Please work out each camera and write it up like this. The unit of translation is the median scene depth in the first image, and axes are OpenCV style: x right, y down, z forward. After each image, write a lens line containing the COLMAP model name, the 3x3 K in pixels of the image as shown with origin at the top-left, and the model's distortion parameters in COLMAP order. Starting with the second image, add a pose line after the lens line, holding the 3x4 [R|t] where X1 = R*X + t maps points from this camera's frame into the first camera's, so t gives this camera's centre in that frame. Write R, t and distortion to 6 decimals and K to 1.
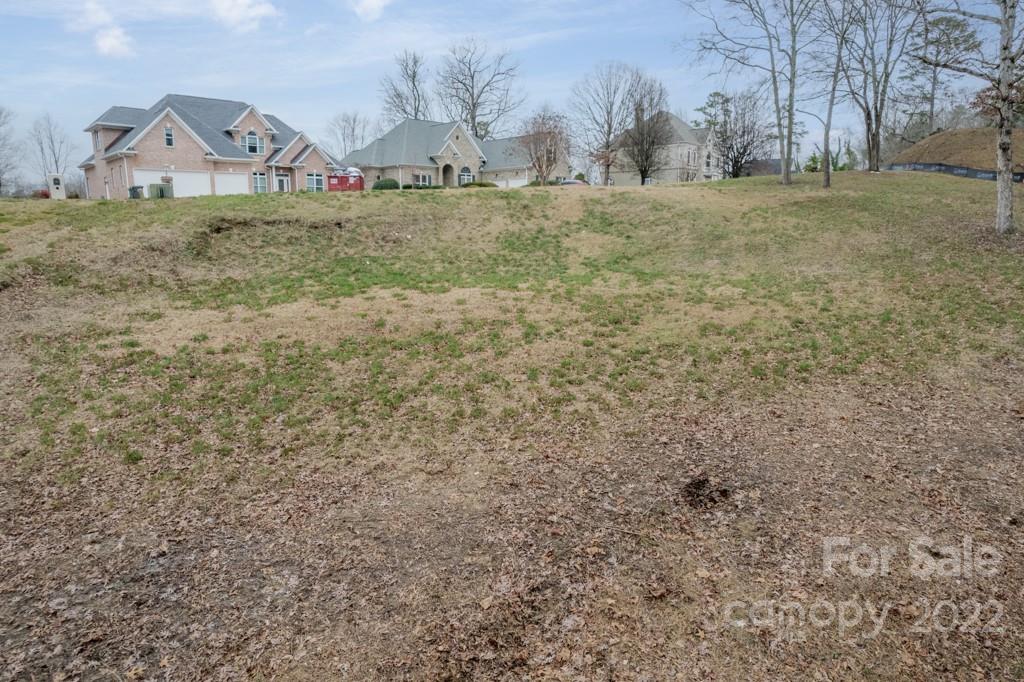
lens RADIAL K [[659.6, 0, 515.0], [0, 659.6, 340.0], [0, 0, 1]] dist [-0.076253, 0.074189]
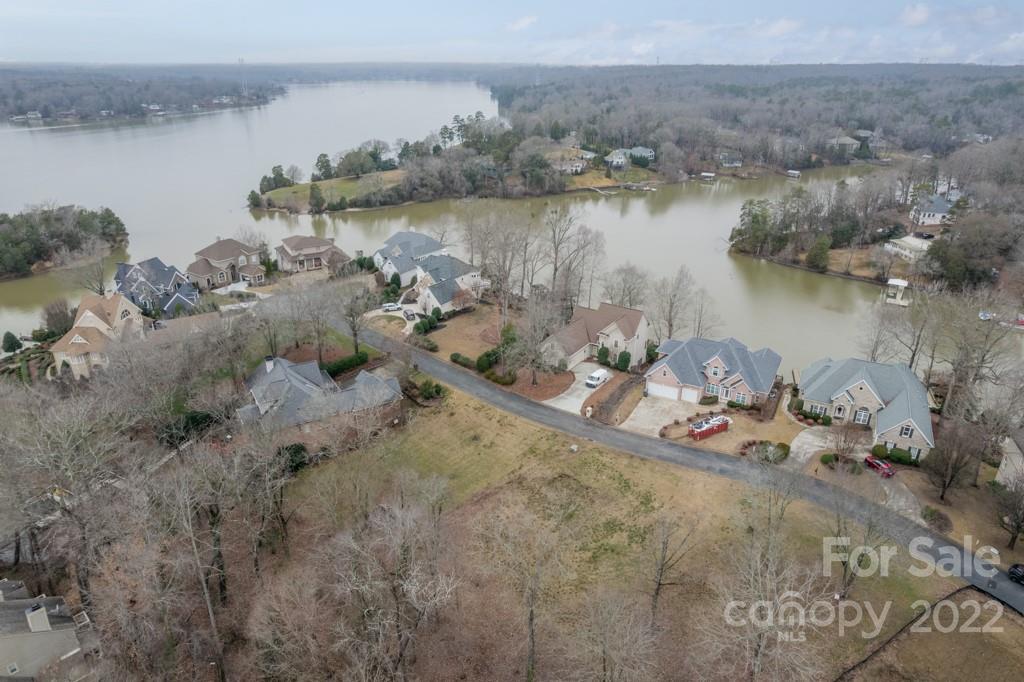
lens RADIAL K [[655.2, 0, 515.1], [0, 655.2, 344.7], [0, 0, 1]] dist [-0.078439, 0.072287]
pose [[0.307169, 0.388327, -0.868821, 1.486995], [-0.170346, 0.920649, 0.351266, -1.297184], [0.936285, 0.040102, 0.348945, -0.382111]]
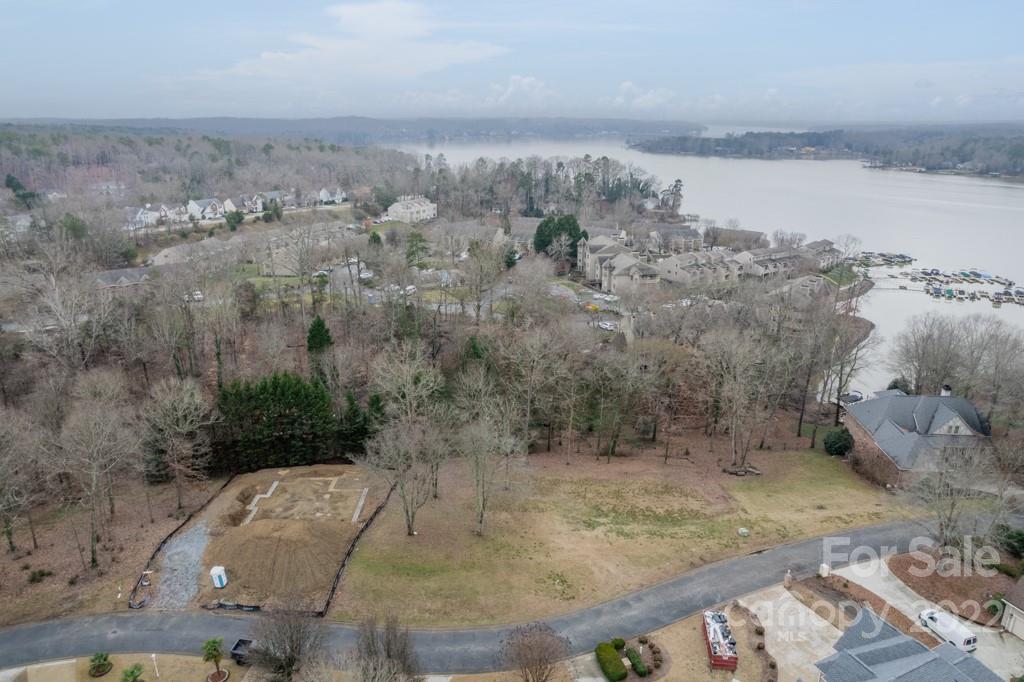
lens RADIAL K [[683.0, 0, 515.1], [0, 683.0, 344.1], [0, 0, 1]] dist [-0.082386, 0.077786]
pose [[-0.955315, -0.090665, 0.281341, -0.224159], [0.053928, 0.882363, 0.467470, -1.645454], [-0.290628, 0.461753, -0.838045, 2.309800]]
